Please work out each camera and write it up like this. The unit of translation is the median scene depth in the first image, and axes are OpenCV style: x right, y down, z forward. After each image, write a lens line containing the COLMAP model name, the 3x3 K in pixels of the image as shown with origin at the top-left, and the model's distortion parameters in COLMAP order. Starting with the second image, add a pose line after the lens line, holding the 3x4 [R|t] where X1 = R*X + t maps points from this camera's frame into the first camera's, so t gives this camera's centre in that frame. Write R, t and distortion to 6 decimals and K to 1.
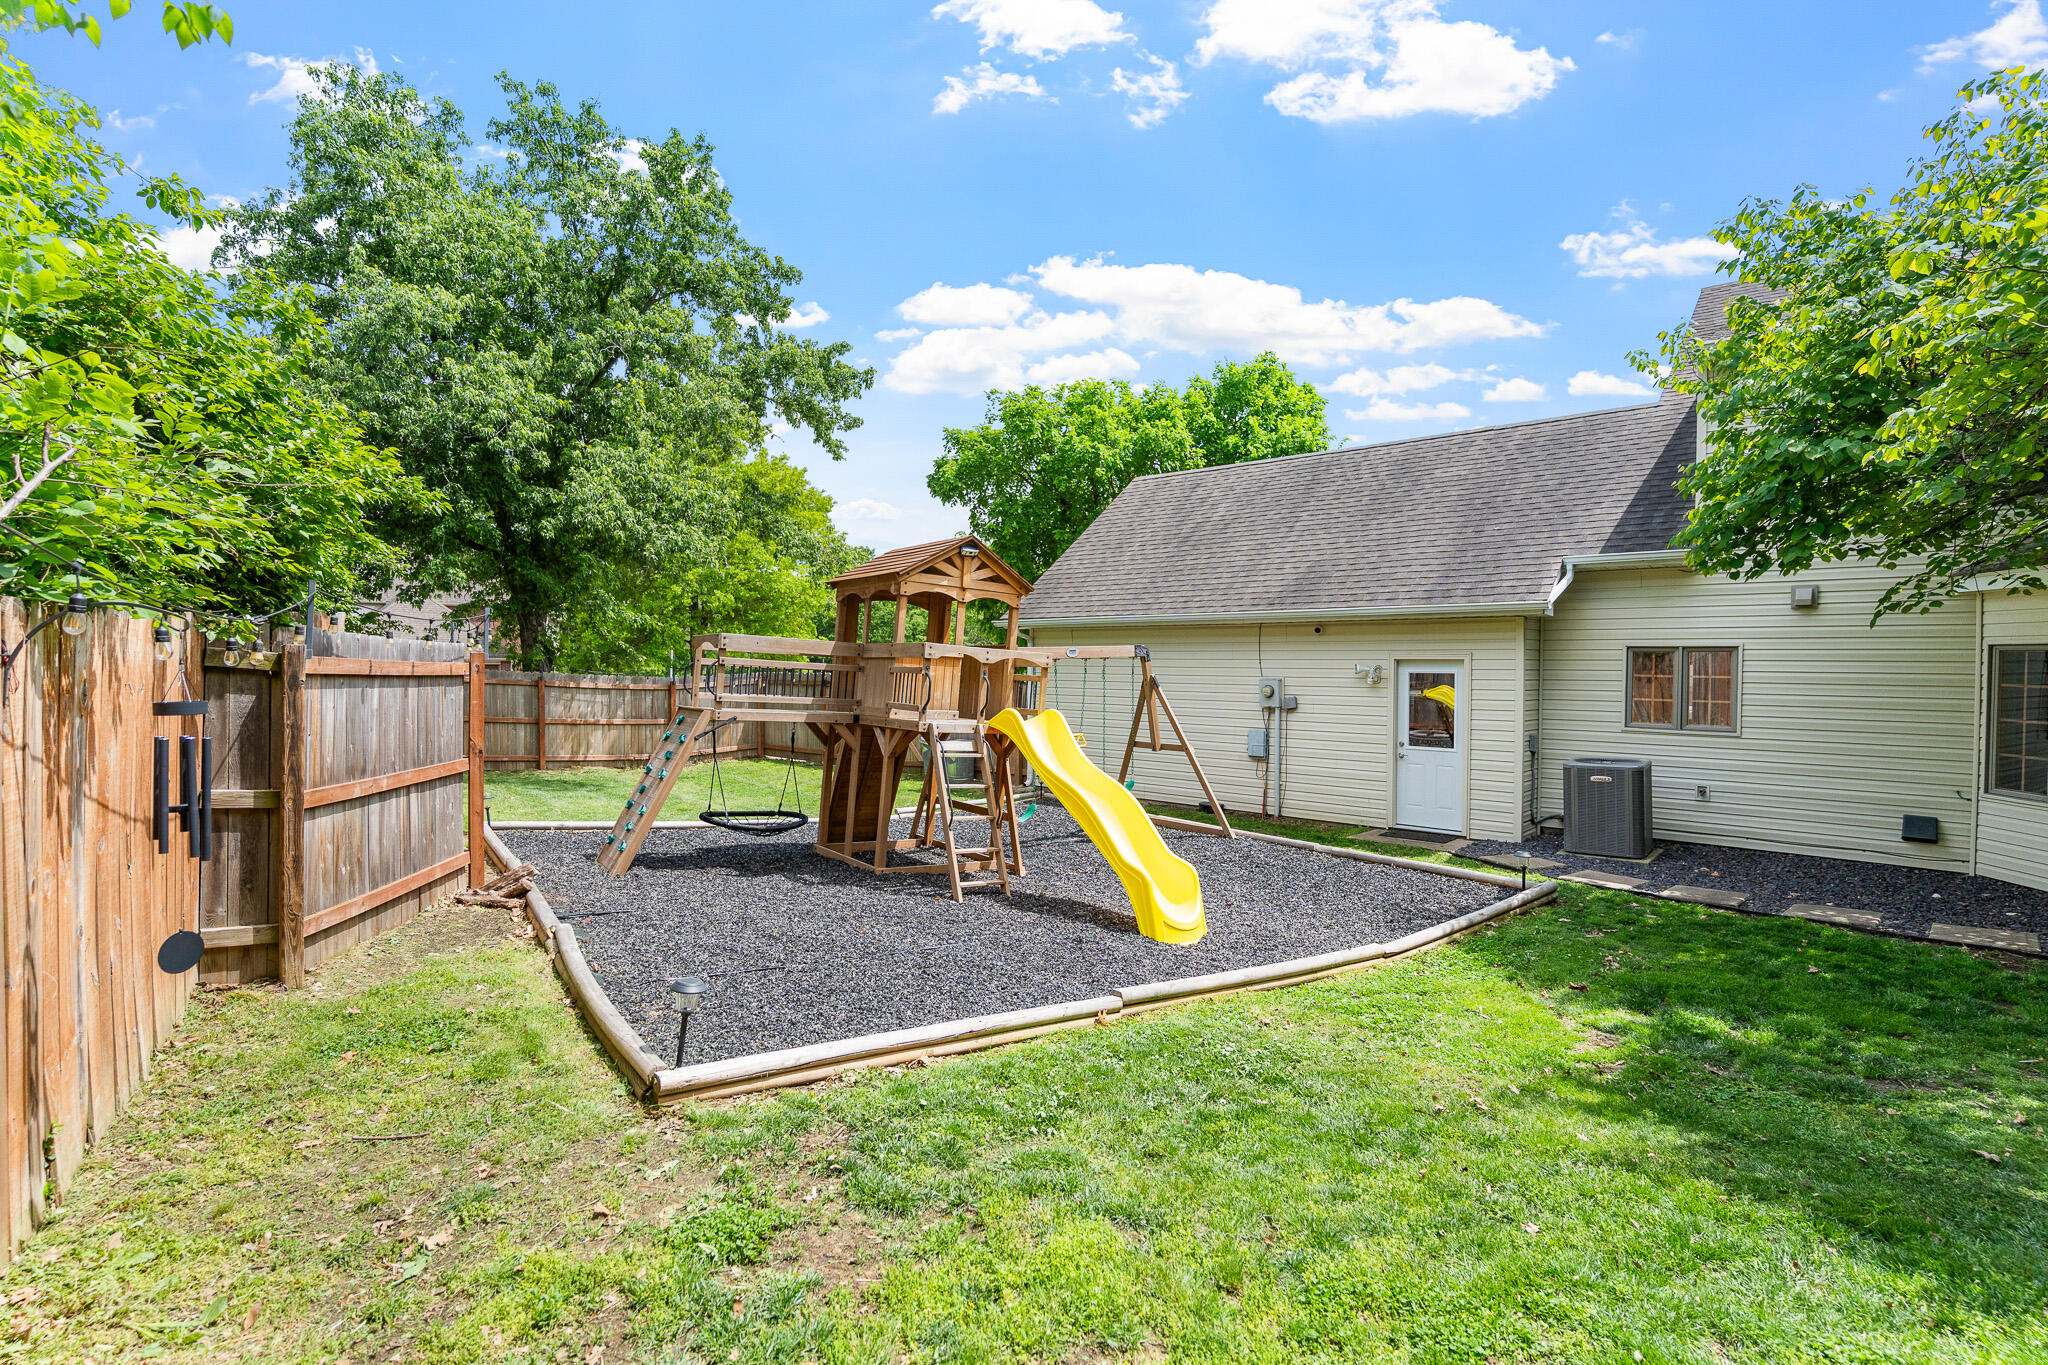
lens RADIAL K [[971.8, 0, 1024.4], [0, 971.8, 669.6], [0, 0, 1]] dist [-0.002906, -0.000231]
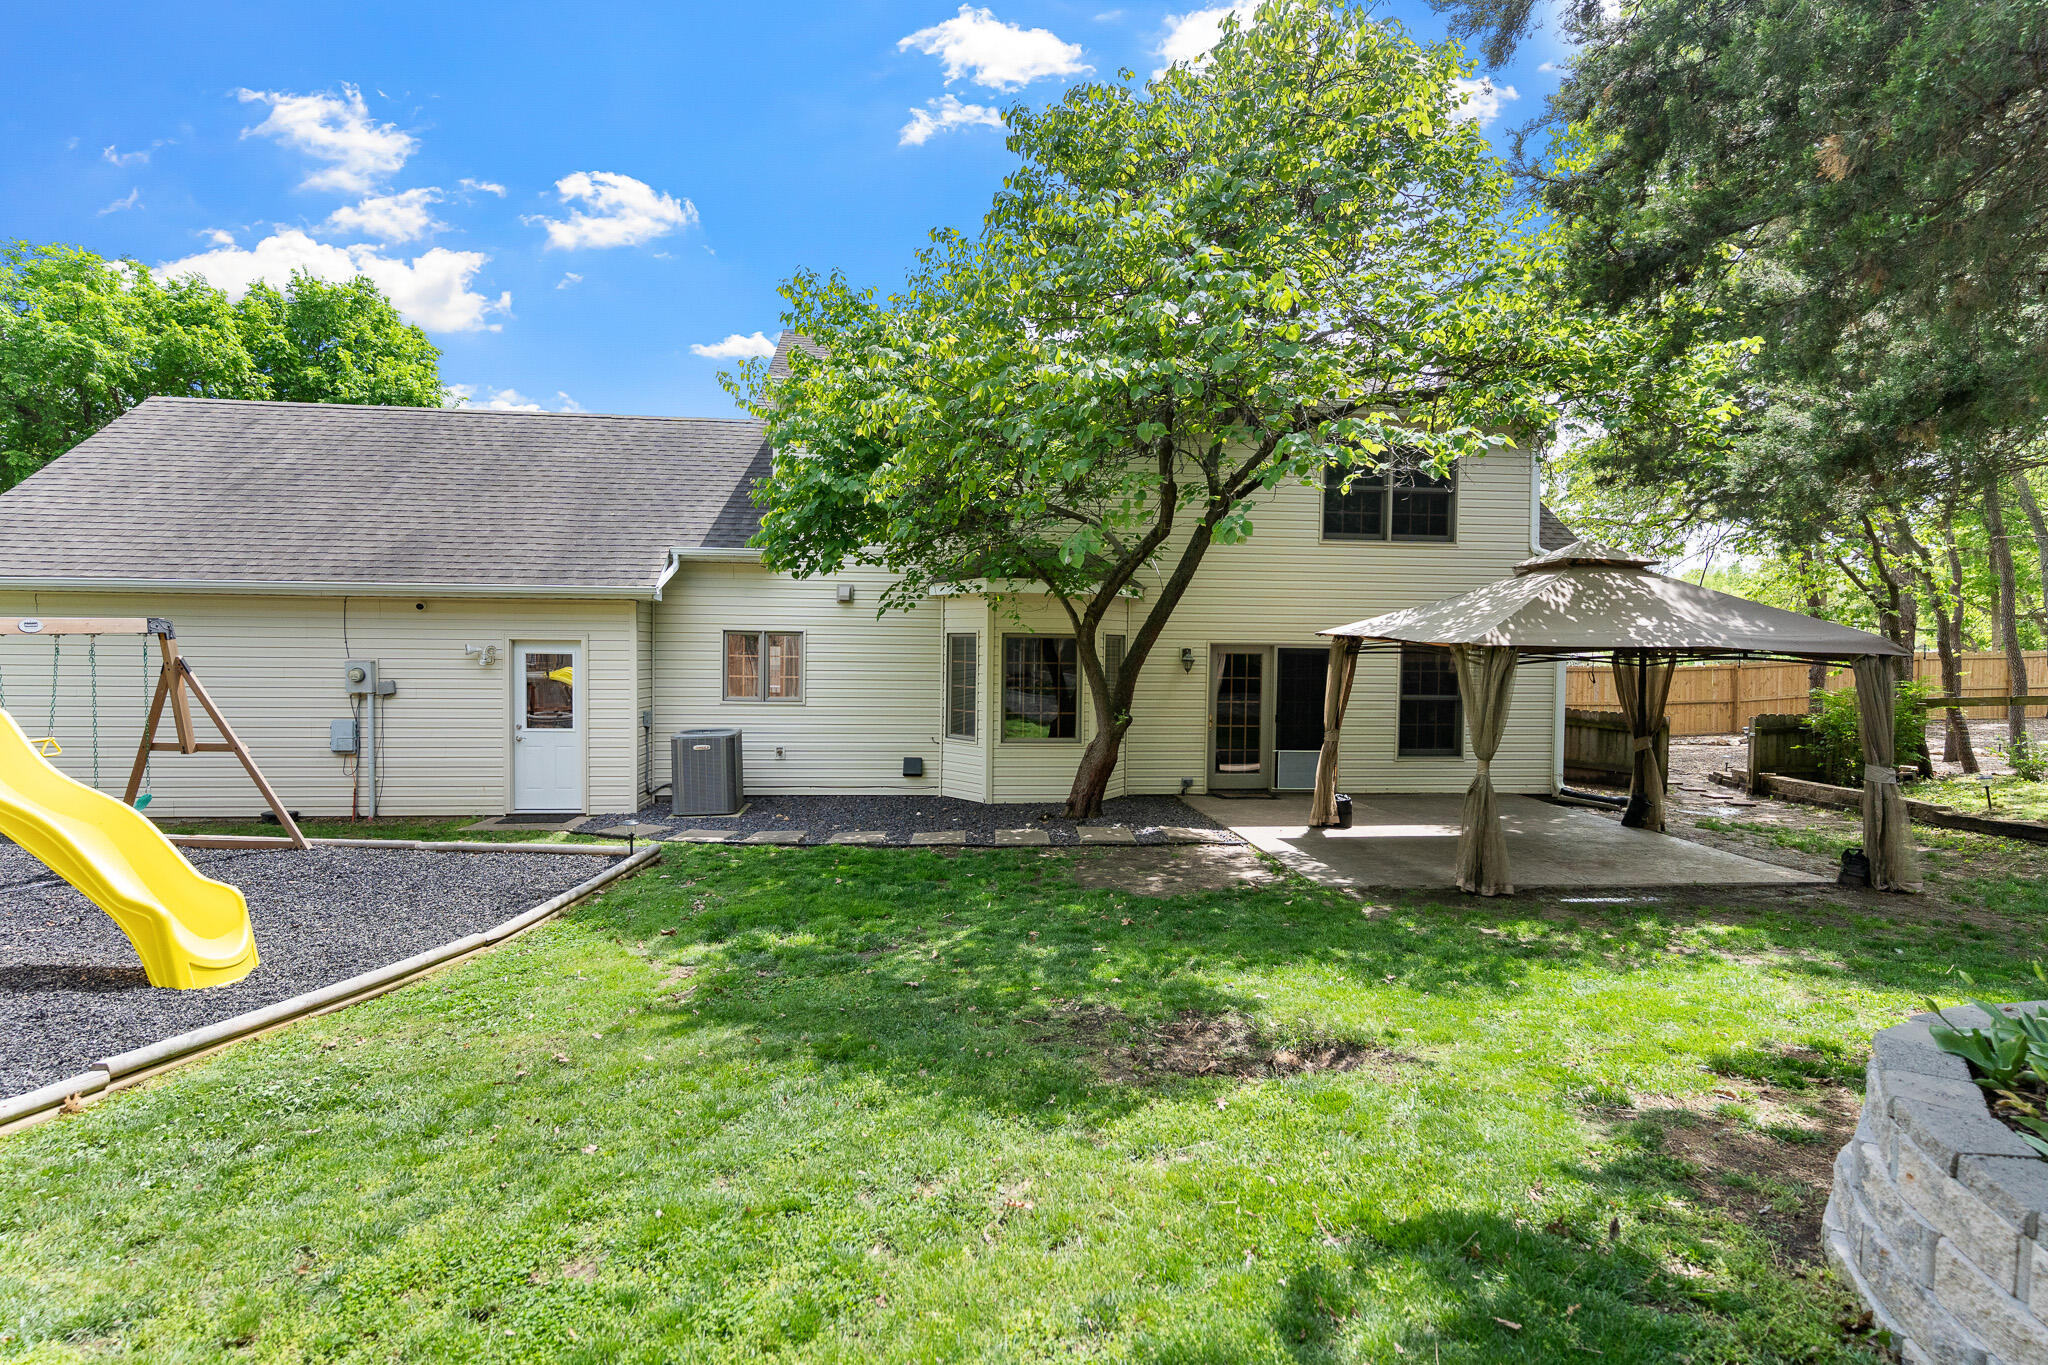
lens RADIAL K [[968.1, 0, 1019.5], [0, 968.1, 676.5], [0, 0, 1]] dist [-0.000246, 0.000135]
pose [[0.670612, -0.018425, 0.741580, 0.011056], [-0.001282, 0.999661, 0.025996, 0.000638], [-0.741807, -0.018383, 0.670361, -0.030707]]
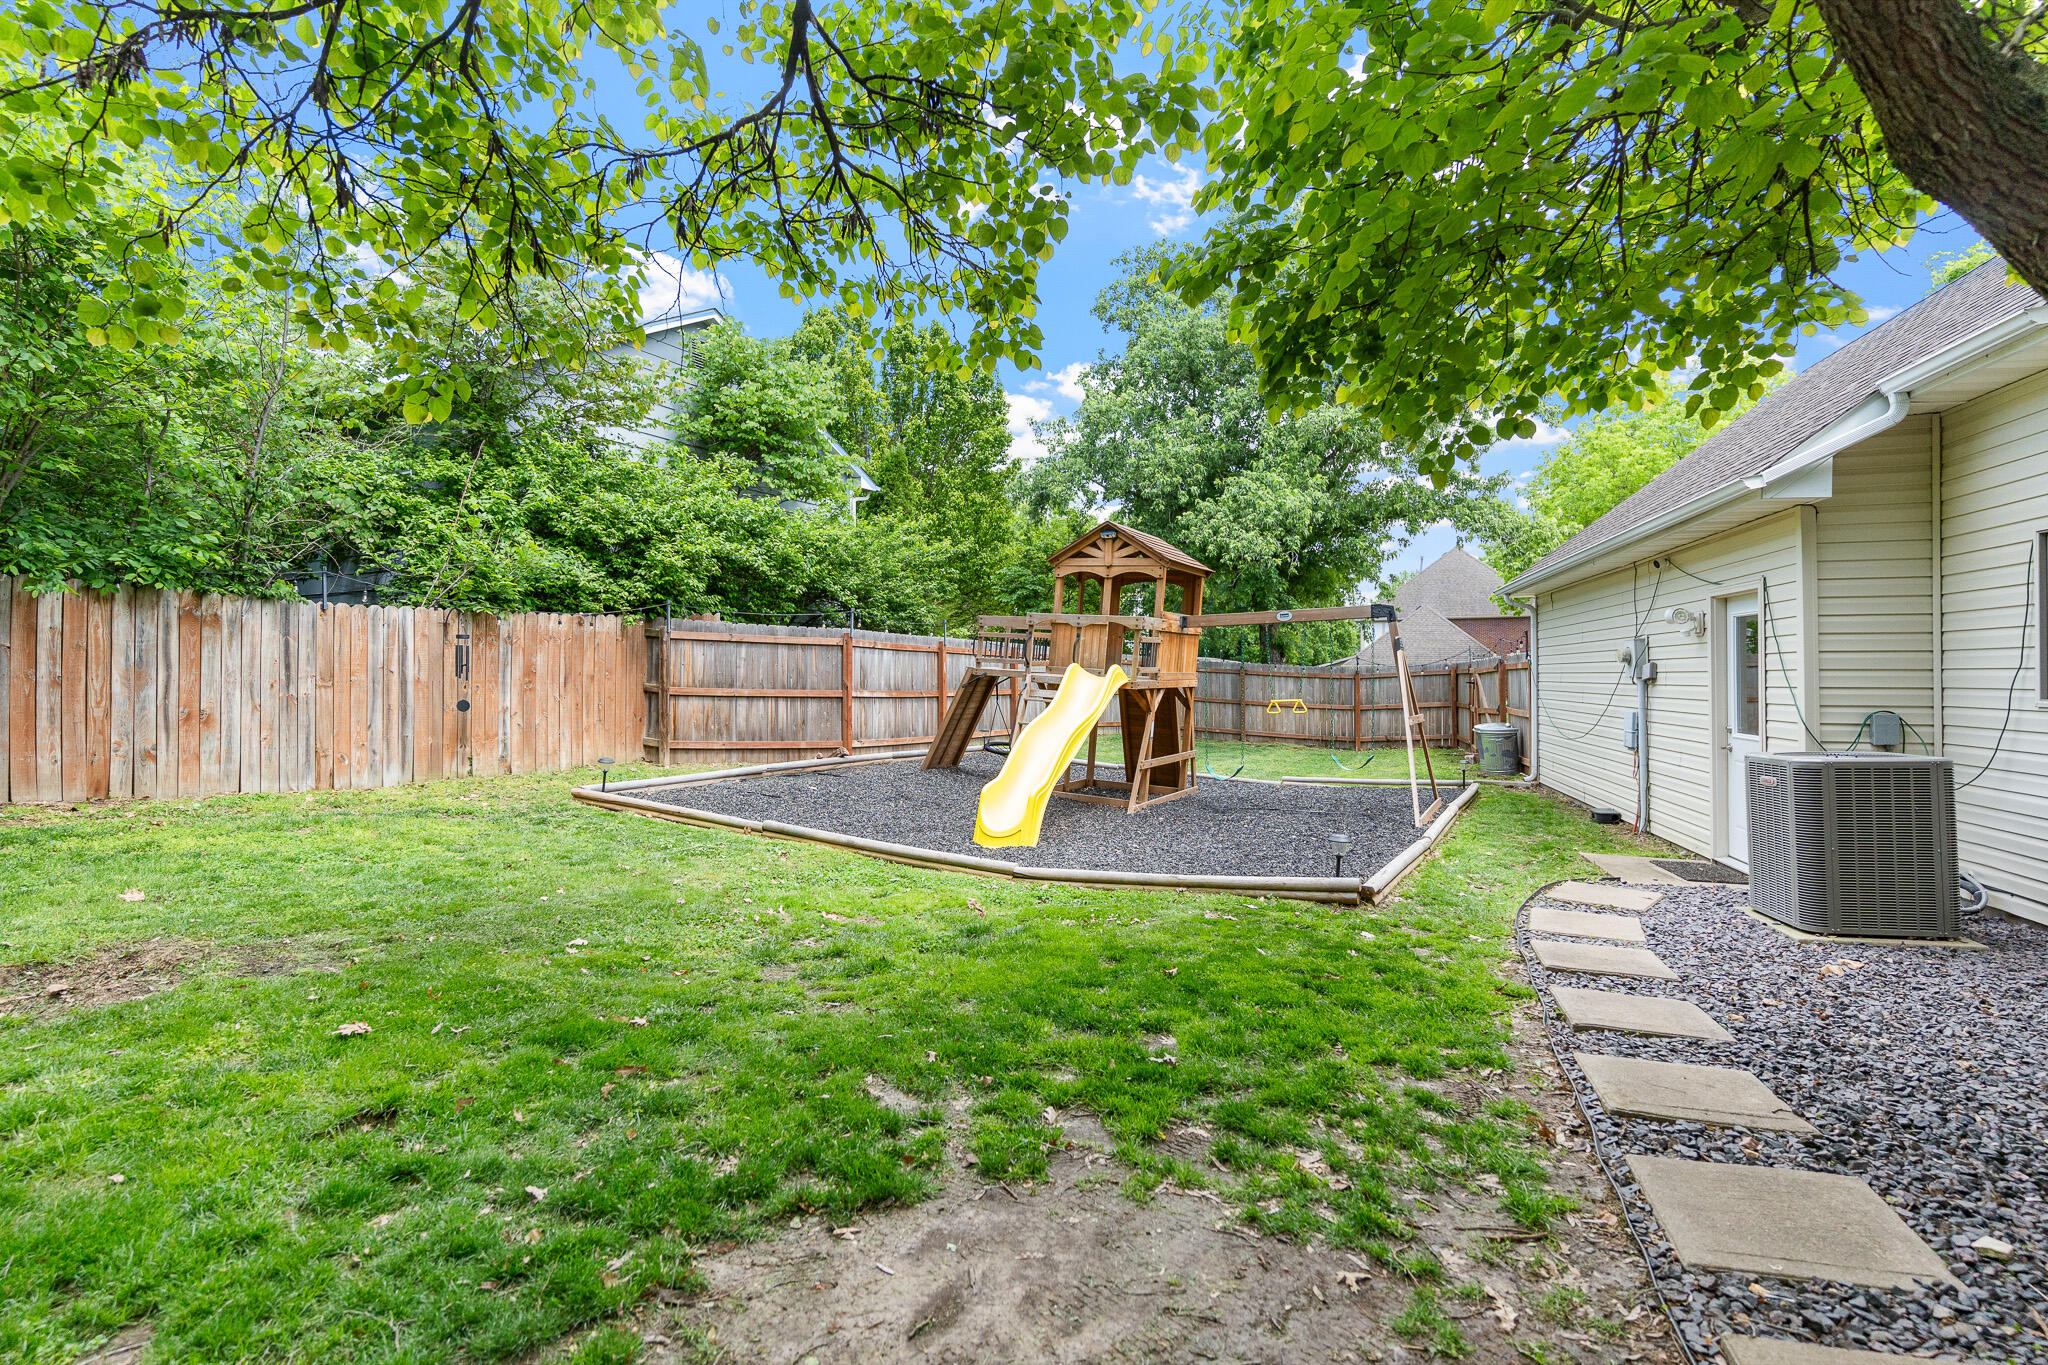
lens RADIAL K [[971.8, 0, 1024.4], [0, 971.8, 669.6], [0, 0, 1]] dist [-0.002906, -0.000231]
pose [[0.484396, -0.009190, -0.874800, 1.109268], [-0.002794, 0.999923, -0.012052, 0.068409], [0.874844, 0.008282, 0.484334, 0.403724]]
